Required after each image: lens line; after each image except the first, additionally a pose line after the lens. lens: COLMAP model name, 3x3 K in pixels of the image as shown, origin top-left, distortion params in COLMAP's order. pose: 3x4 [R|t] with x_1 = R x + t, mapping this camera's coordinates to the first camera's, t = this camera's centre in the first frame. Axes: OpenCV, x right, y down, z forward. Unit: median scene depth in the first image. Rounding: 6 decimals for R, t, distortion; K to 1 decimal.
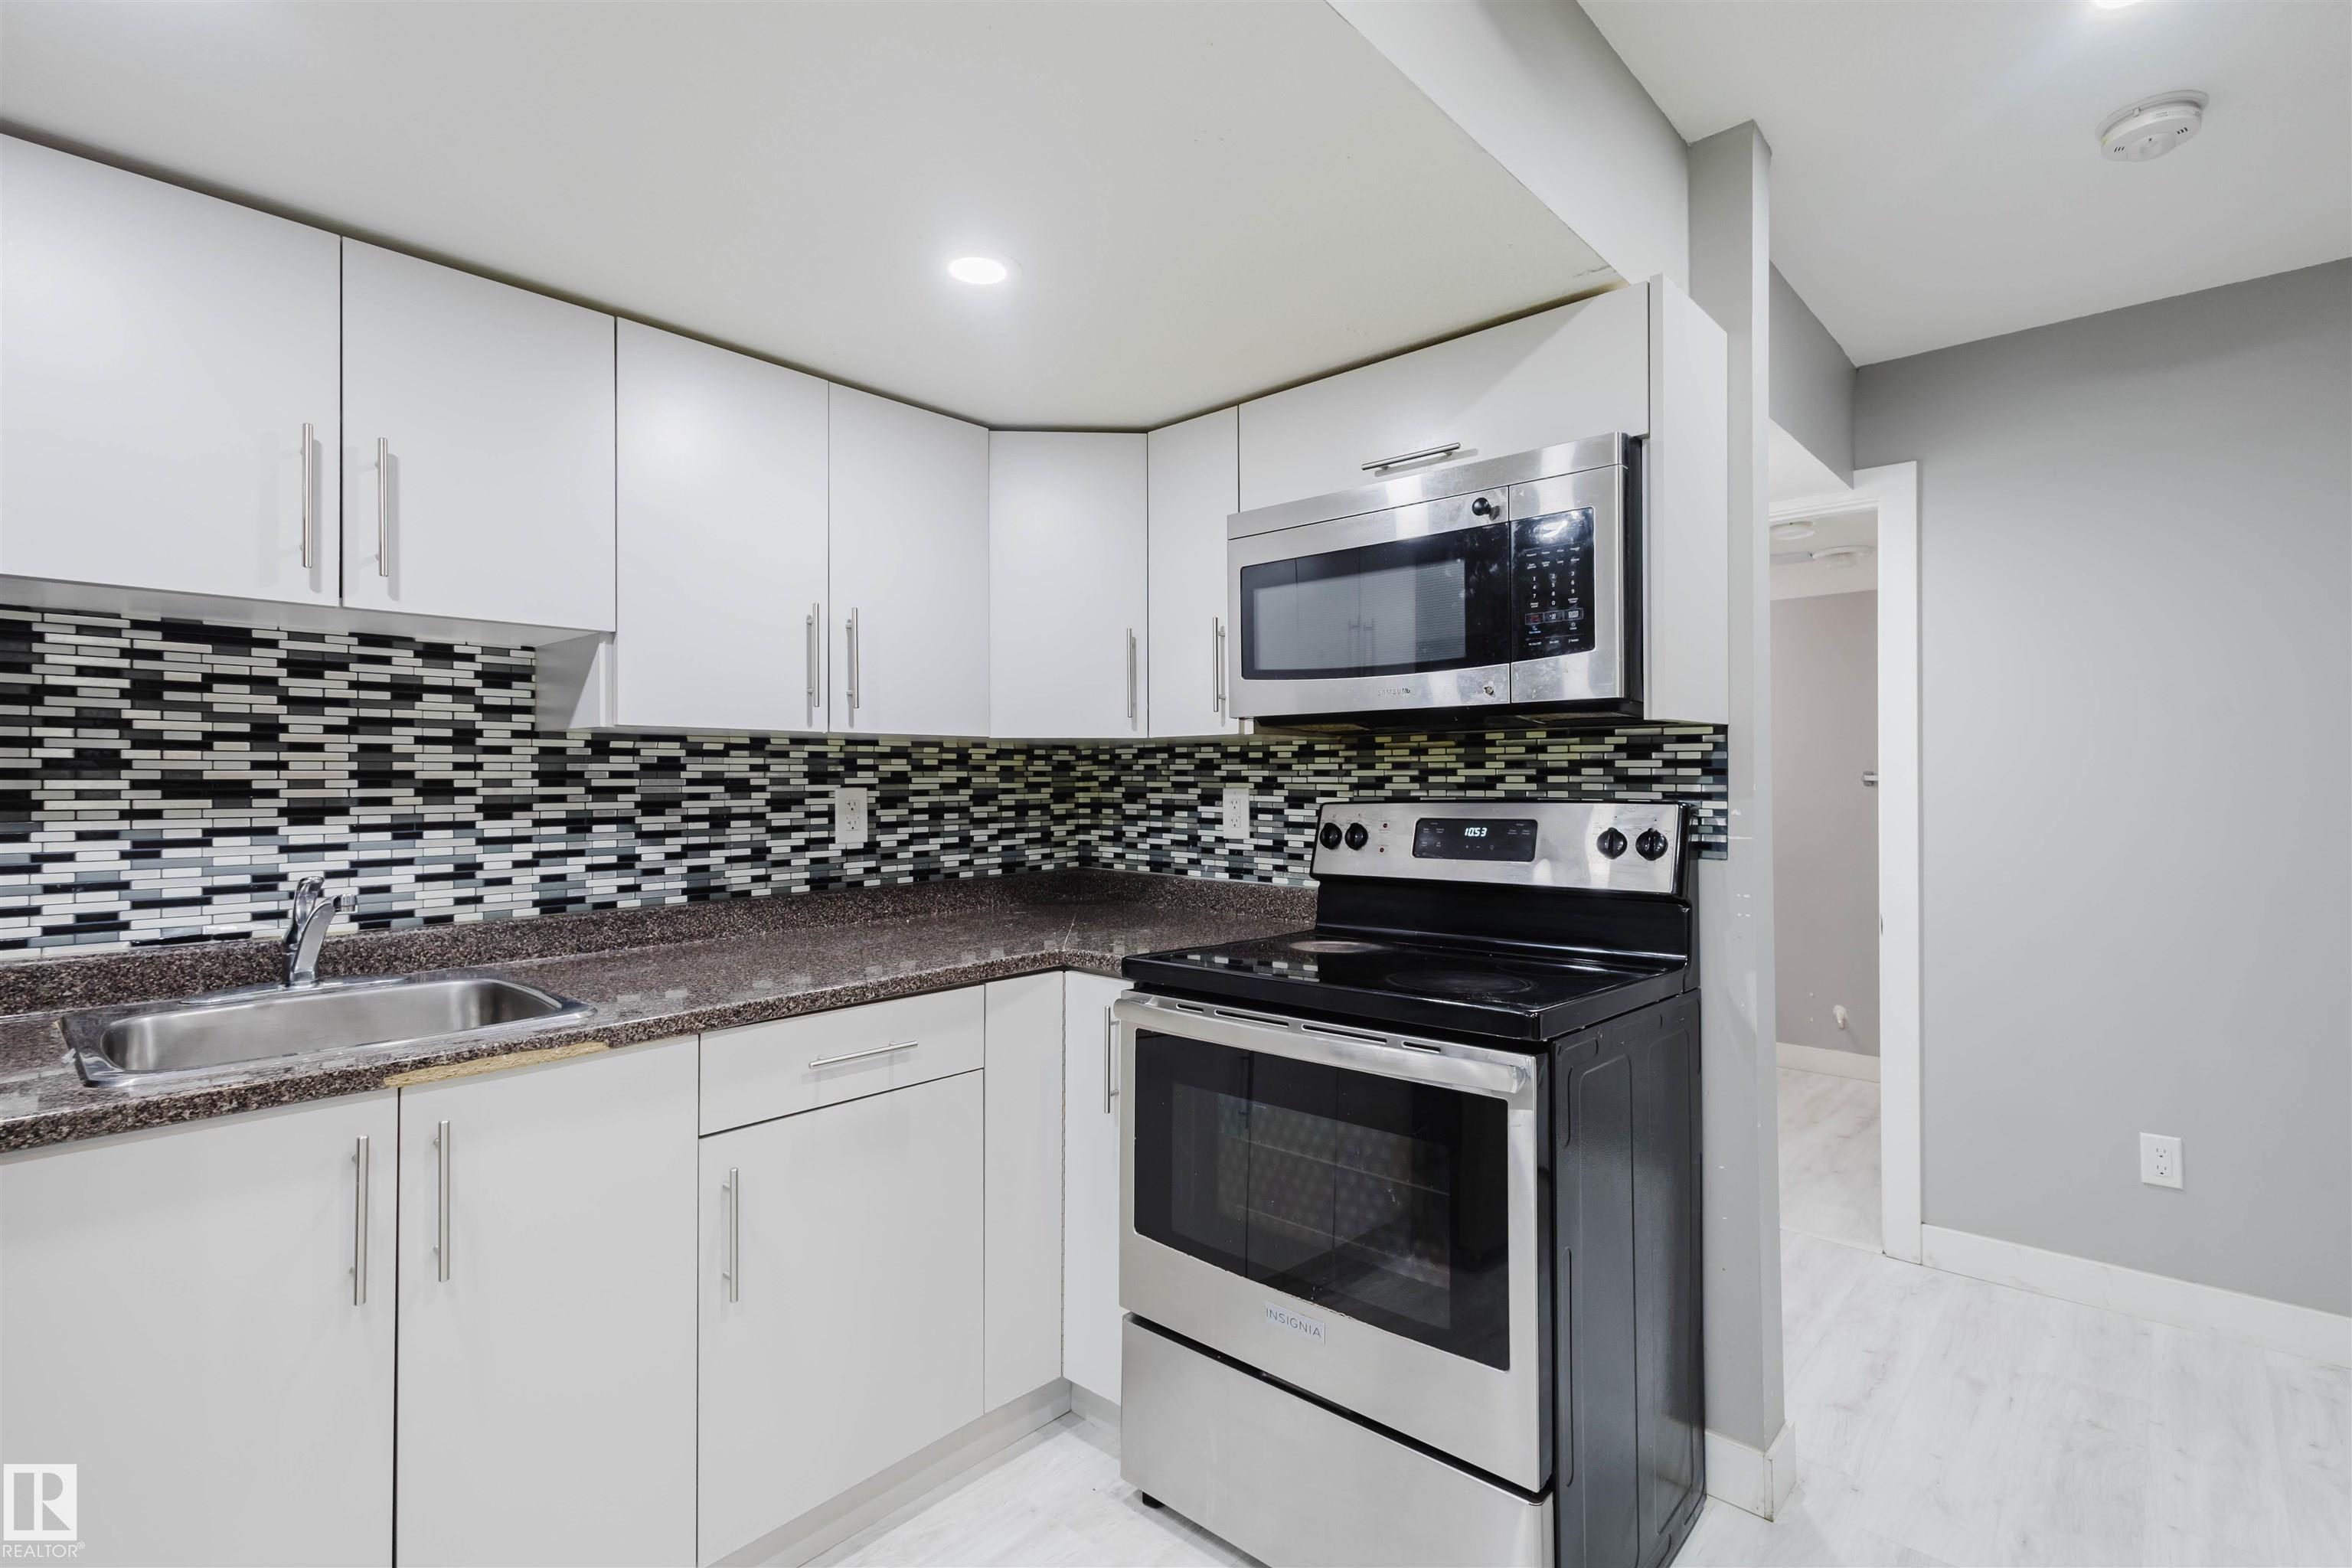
lens RADIAL K [[1081.8, 0, 1186.8], [0, 1081.8, 779.7], [0, 0, 1]] dist [0.017517, -0.004949]
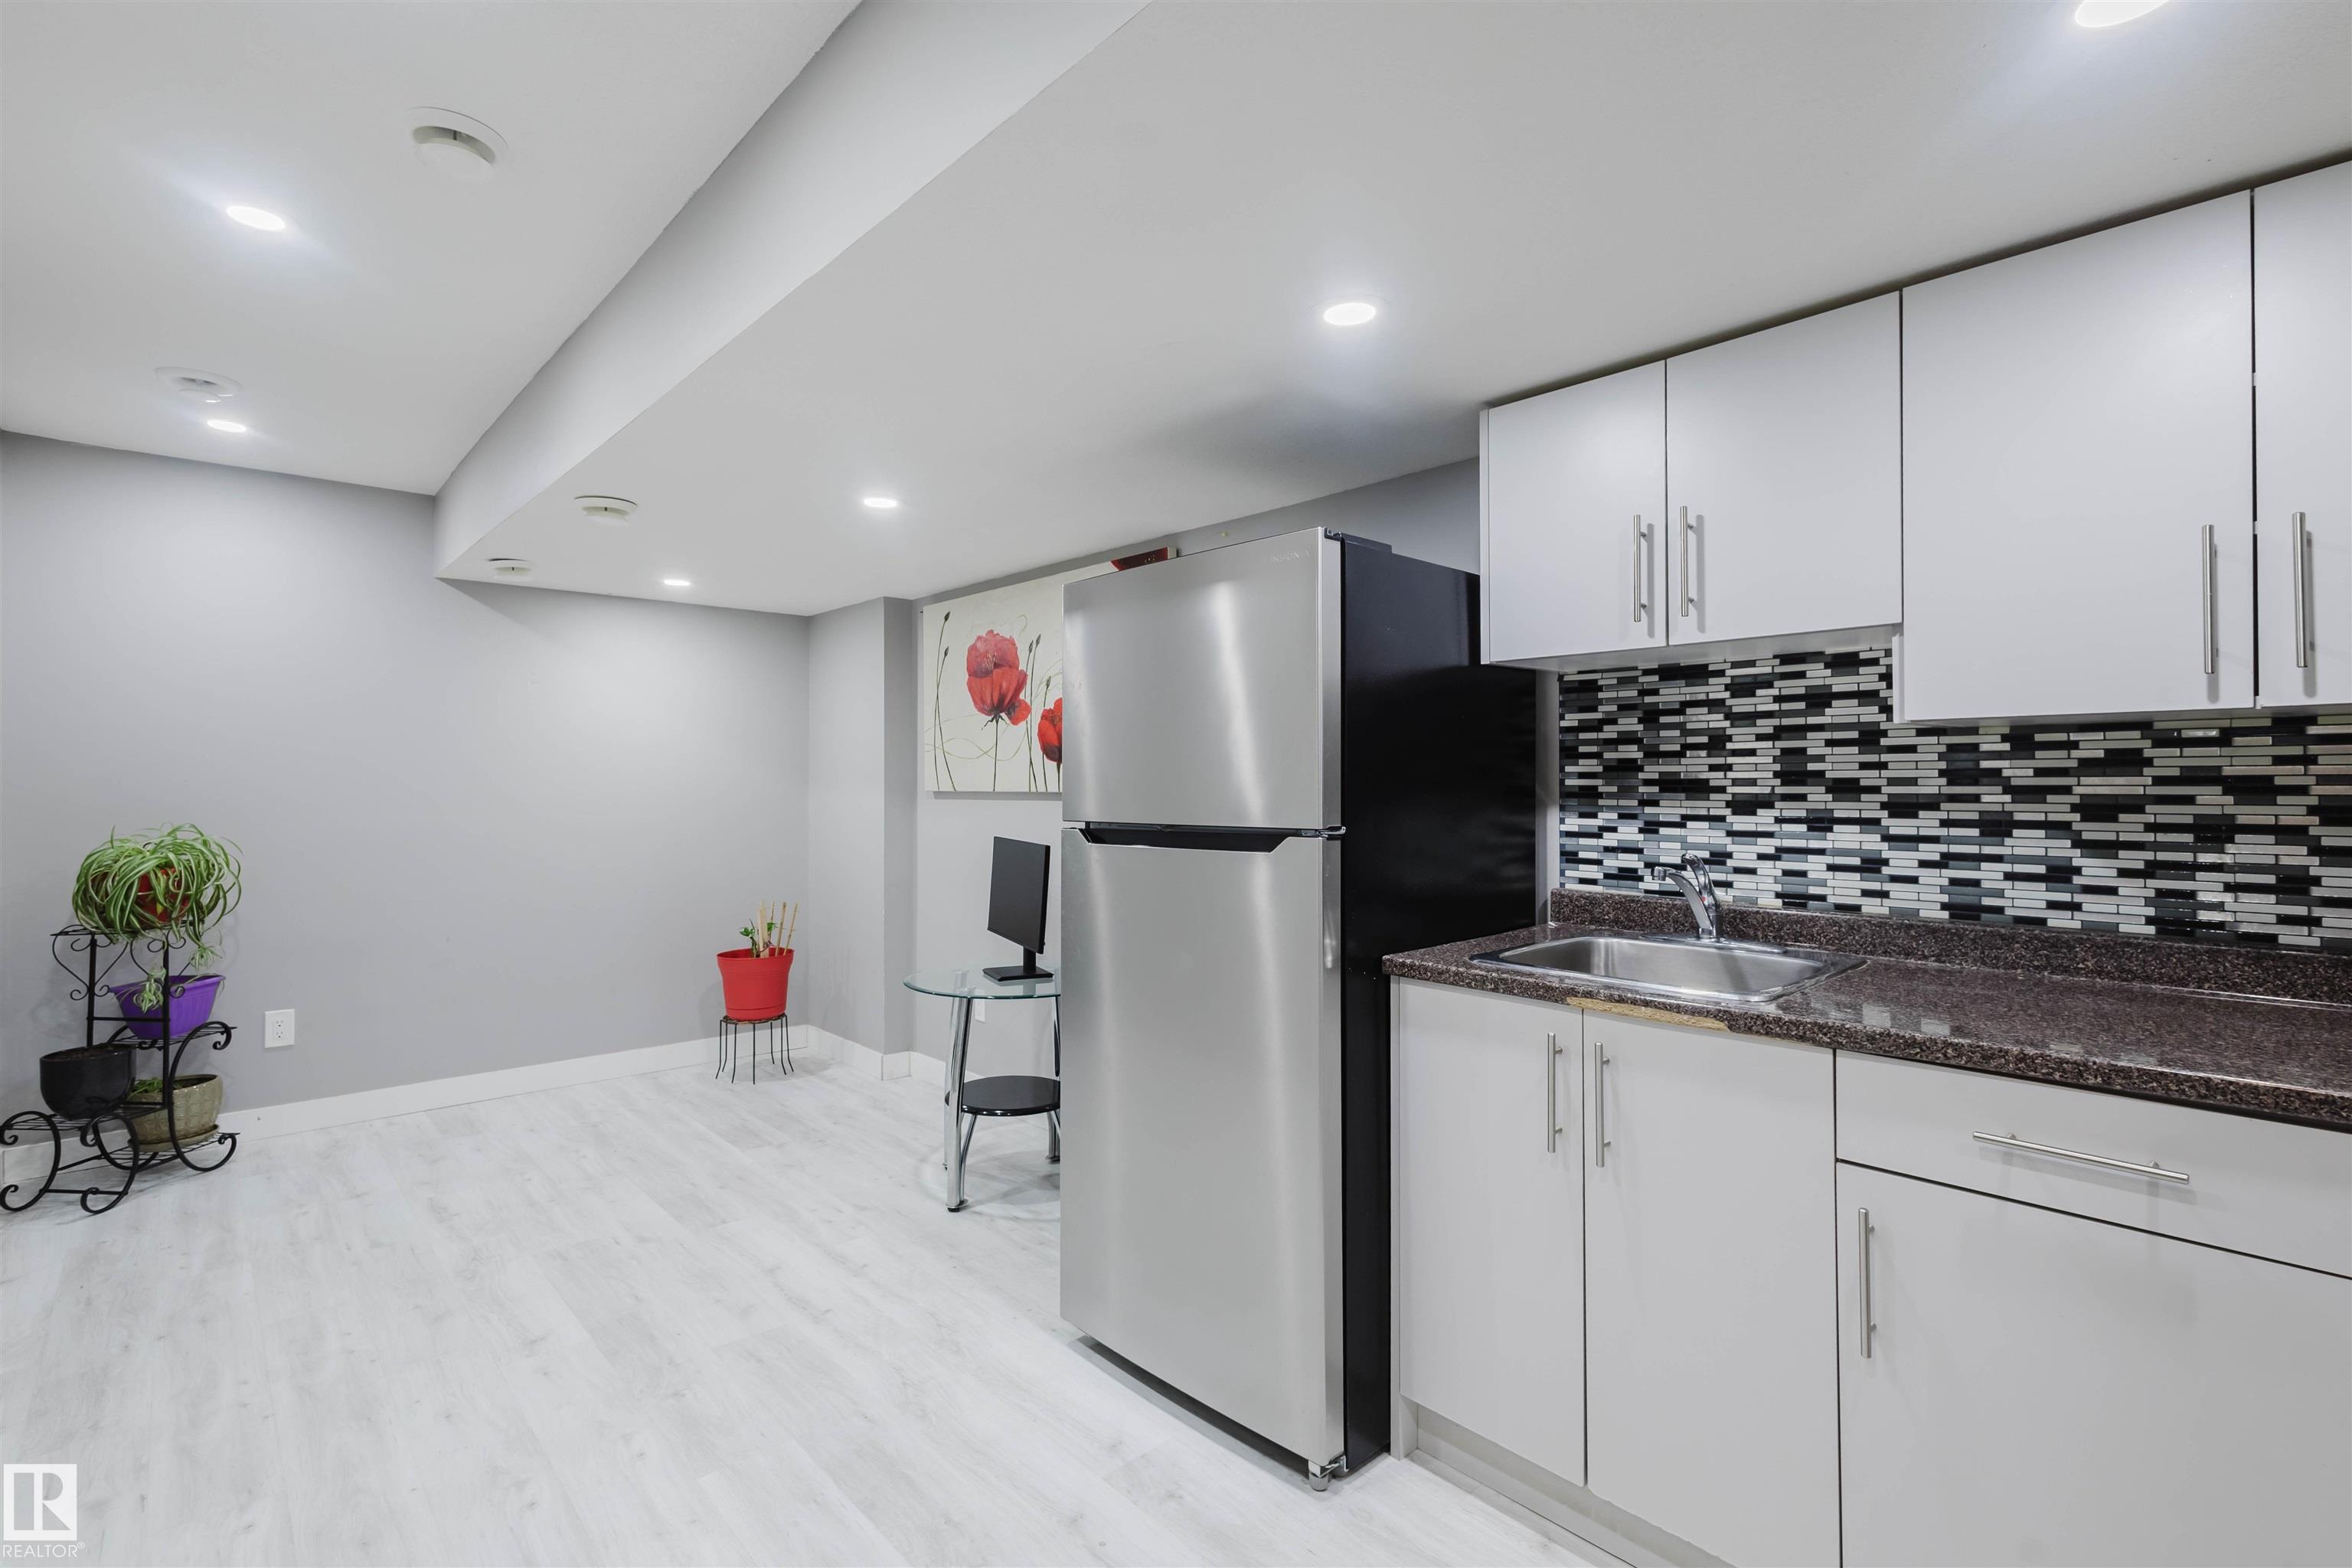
lens RADIAL K [[1081.8, 0, 1162.4], [0, 1081.8, 780.4], [0, 0, 1]] dist [0.017517, -0.004949]
pose [[-0.101926, 0.000885, -0.994792, 0.412925], [0.003768, 0.999993, 0.000504, -0.001148], [0.994785, -0.003697, -0.101928, 0.389822]]
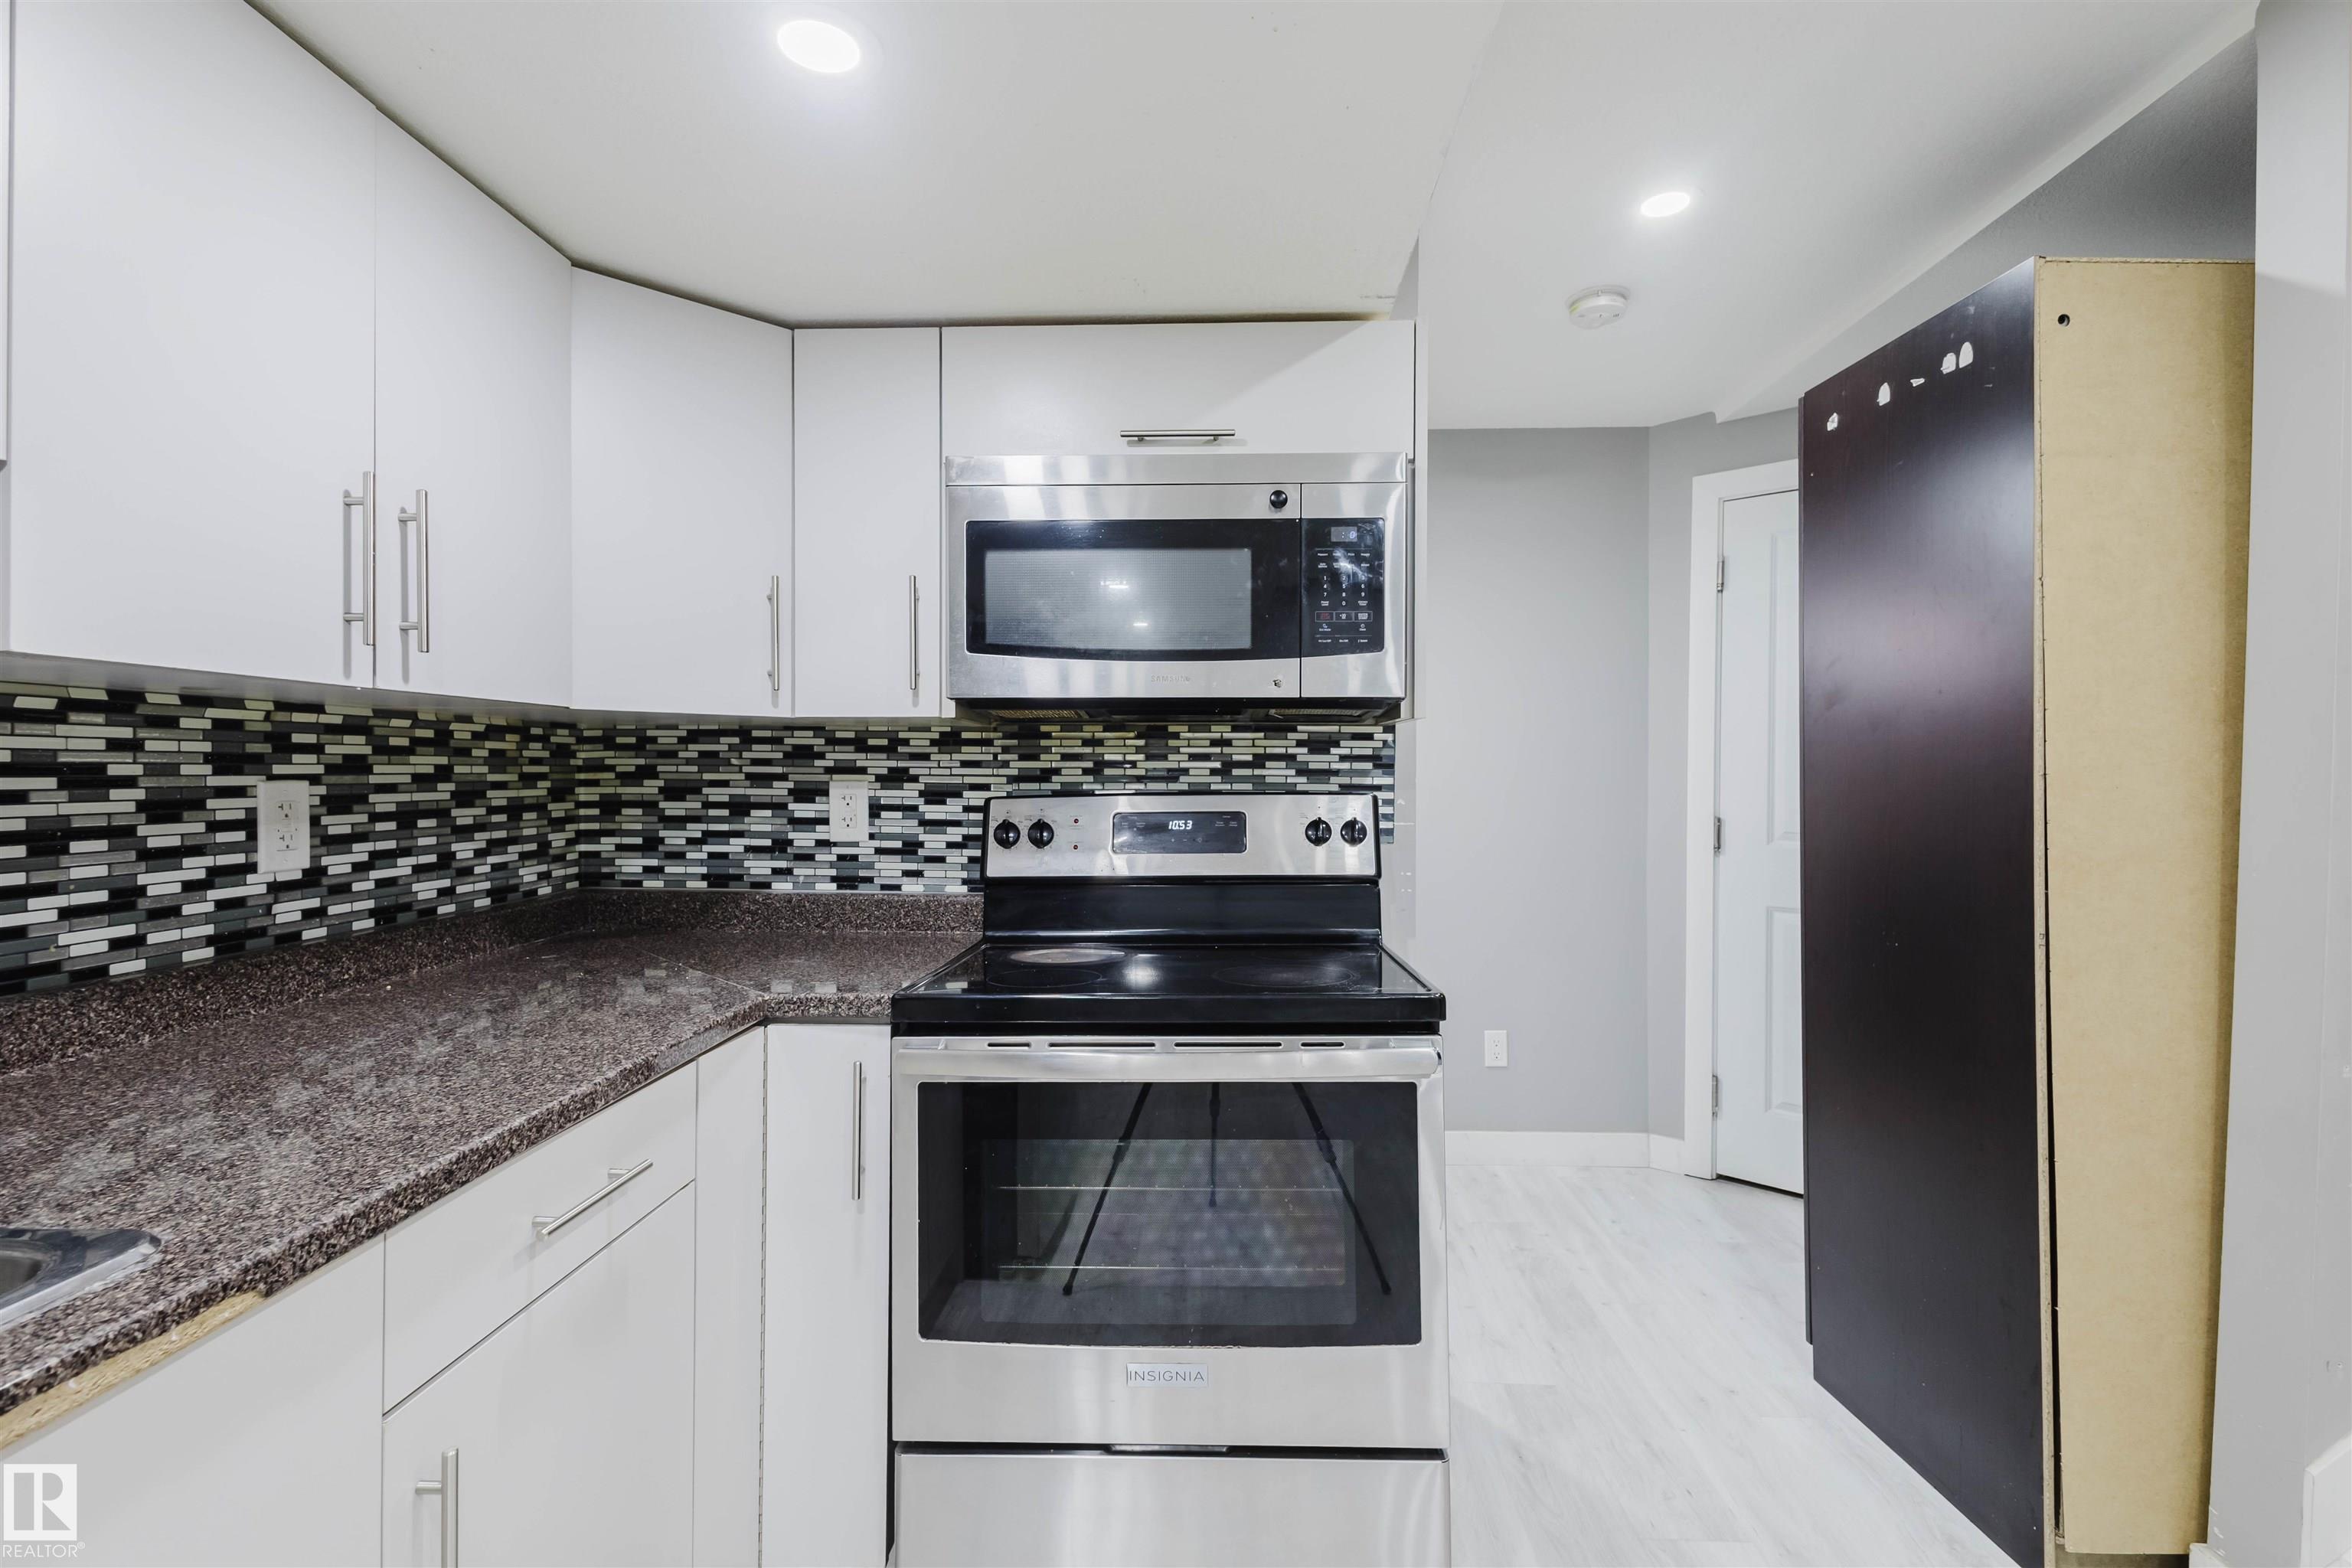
lens RADIAL K [[1081.8, 0, 1172.8], [0, 1081.8, 778.7], [0, 0, 1]] dist [0.017517, -0.004949]
pose [[0.771374, 0.001024, 0.636382, -0.371225], [-0.004142, 0.999986, 0.003412, 0.002569], [-0.636369, -0.005267, 0.771367, 0.242622]]
